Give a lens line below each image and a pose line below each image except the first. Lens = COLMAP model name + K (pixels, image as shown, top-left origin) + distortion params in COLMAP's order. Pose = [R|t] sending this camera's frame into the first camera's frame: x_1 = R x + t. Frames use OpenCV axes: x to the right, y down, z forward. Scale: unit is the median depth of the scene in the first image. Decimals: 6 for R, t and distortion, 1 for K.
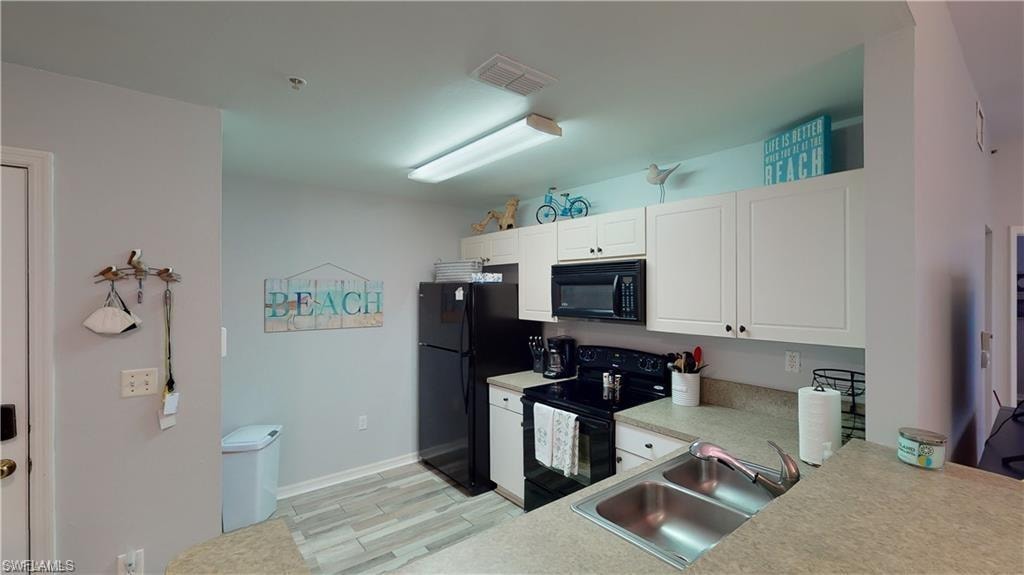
lens RADIAL K [[422.6, 0, 512.0], [0, 422.6, 287.5], [0, 0, 1]] dist [-0.001025, -0.000009]
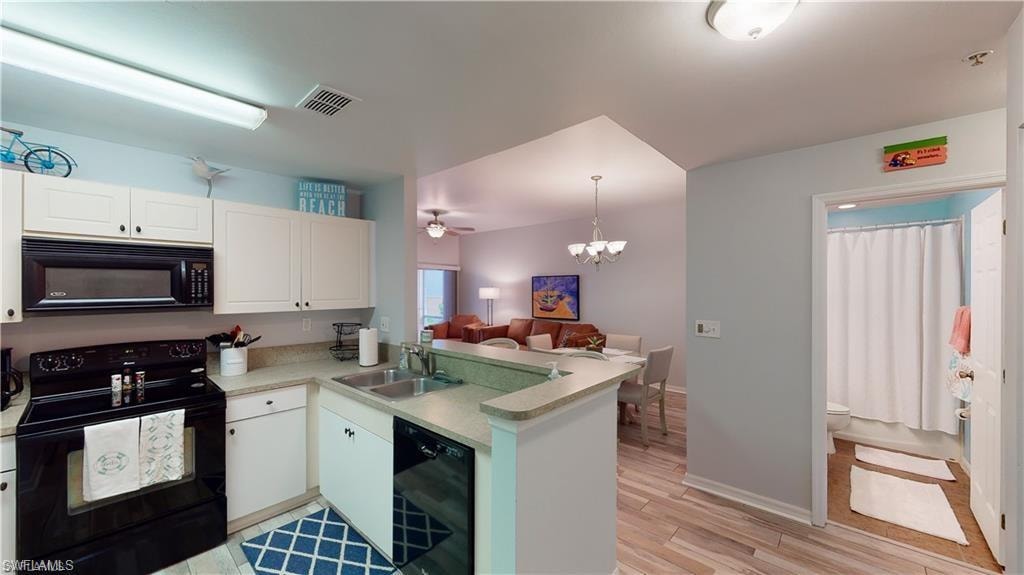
lens RADIAL K [[375.0, 0, 512.6], [0, 375.0, 288.9], [0, 0, 1]] dist [0.002566, 0.000162]
pose [[-0.167582, -0.002104, 0.985856, -0.982791], [-0.005148, 0.999986, 0.001259, 0.041008], [-0.985845, -0.004864, -0.167590, 0.537469]]
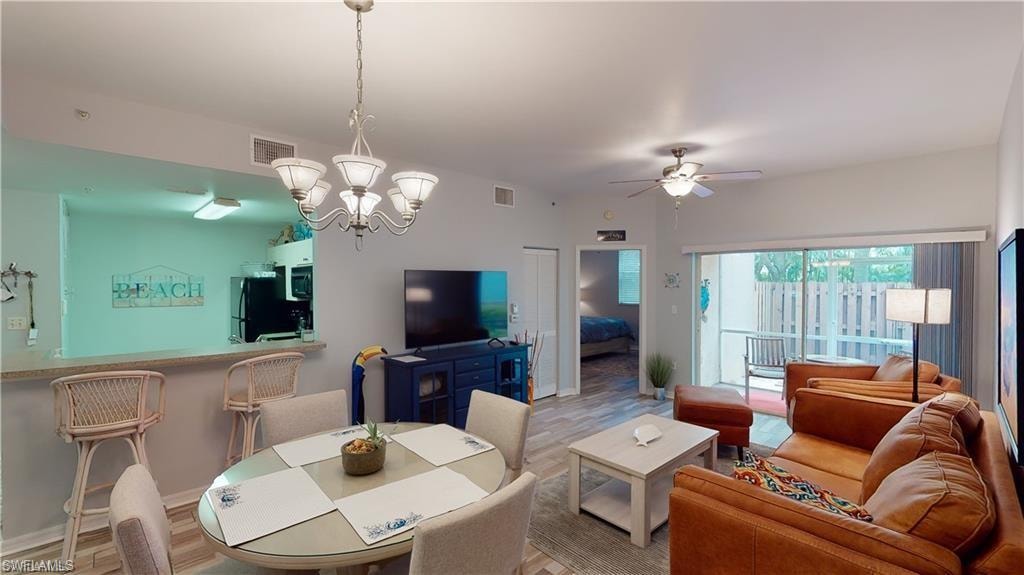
lens RADIAL K [[422.6, 0, 512.0], [0, 422.6, 287.5], [0, 0, 1]] dist [-0.001025, -0.000009]
pose [[0.996327, -0.001897, 0.085606, 1.319046], [0.000660, 0.999895, 0.014475, 0.007763], [-0.085624, -0.014365, 0.996224, -1.235189]]
